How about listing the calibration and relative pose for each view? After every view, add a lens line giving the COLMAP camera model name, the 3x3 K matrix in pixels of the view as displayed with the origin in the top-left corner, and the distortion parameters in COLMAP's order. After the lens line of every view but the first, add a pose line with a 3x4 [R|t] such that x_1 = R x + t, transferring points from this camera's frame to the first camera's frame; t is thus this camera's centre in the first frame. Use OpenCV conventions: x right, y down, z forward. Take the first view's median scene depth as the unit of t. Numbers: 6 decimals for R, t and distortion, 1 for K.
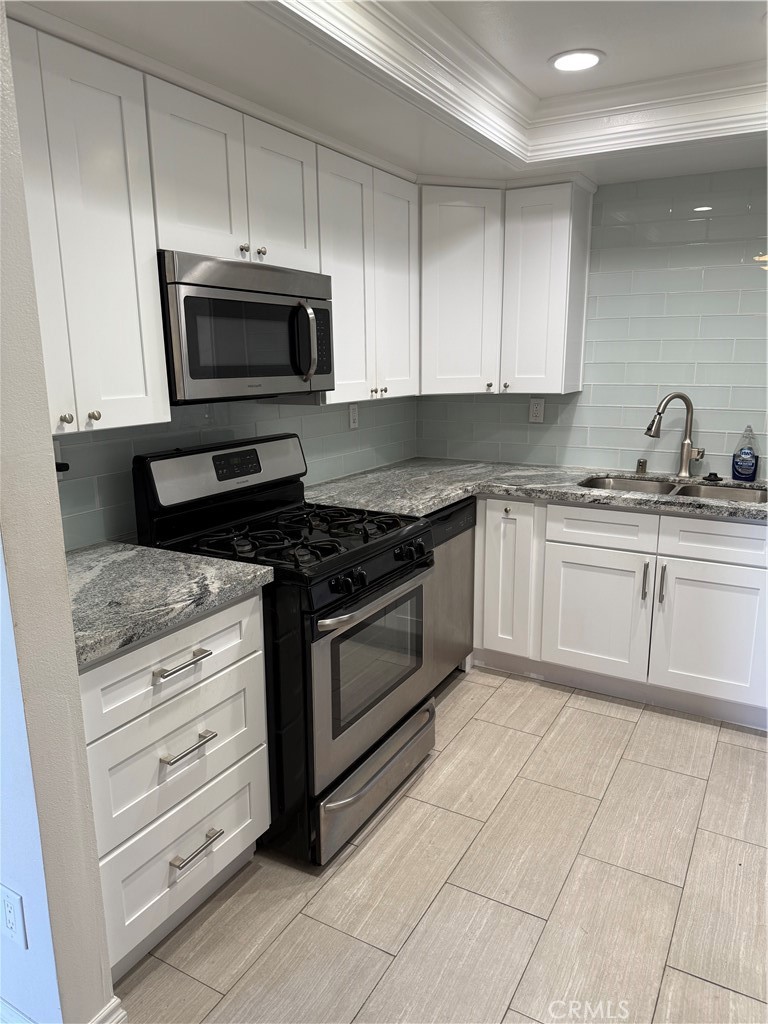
lens RADIAL K [[723.9, 0, 381.3], [0, 723.9, 514.1], [0, 0, 1]] dist [0.022577, -0.027355]
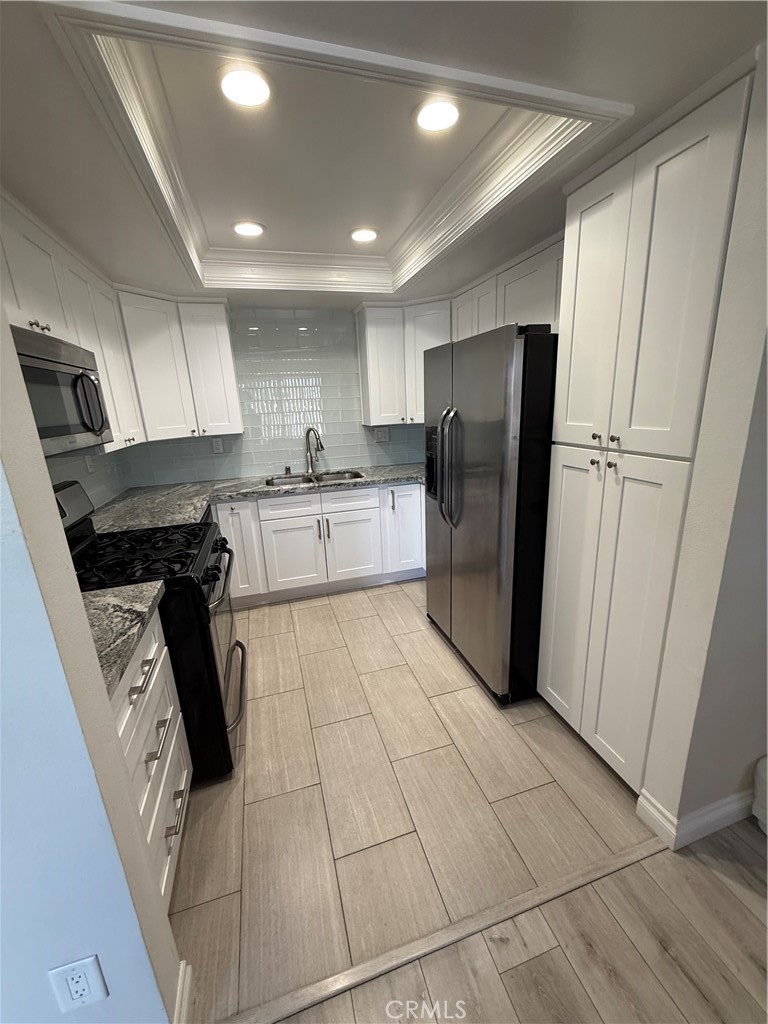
lens RADIAL K [[406.7, 0, 387.2], [0, 406.7, 513.1], [0, 0, 1]] dist [-0.008088, 0.000643]
pose [[0.679134, -0.214677, 0.701919, -0.255043], [0.195120, 0.974669, 0.109309, -0.030000], [-0.707605, 0.062723, 0.703819, 0.149395]]
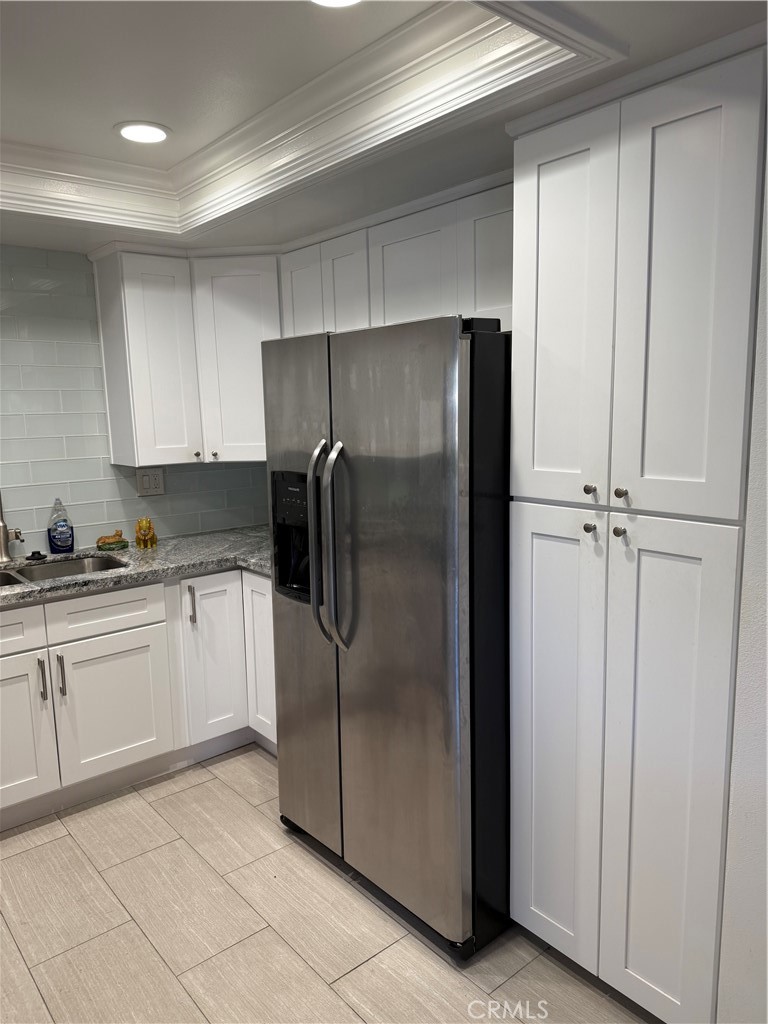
lens RADIAL K [[723.9, 0, 386.3], [0, 723.9, 515.9], [0, 0, 1]] dist [0.022577, -0.027355]
pose [[0.341873, -0.145292, 0.928447, -0.317165], [0.224365, 0.972024, 0.069495, -0.076368], [-0.912570, 0.184553, 0.364907, 0.258042]]
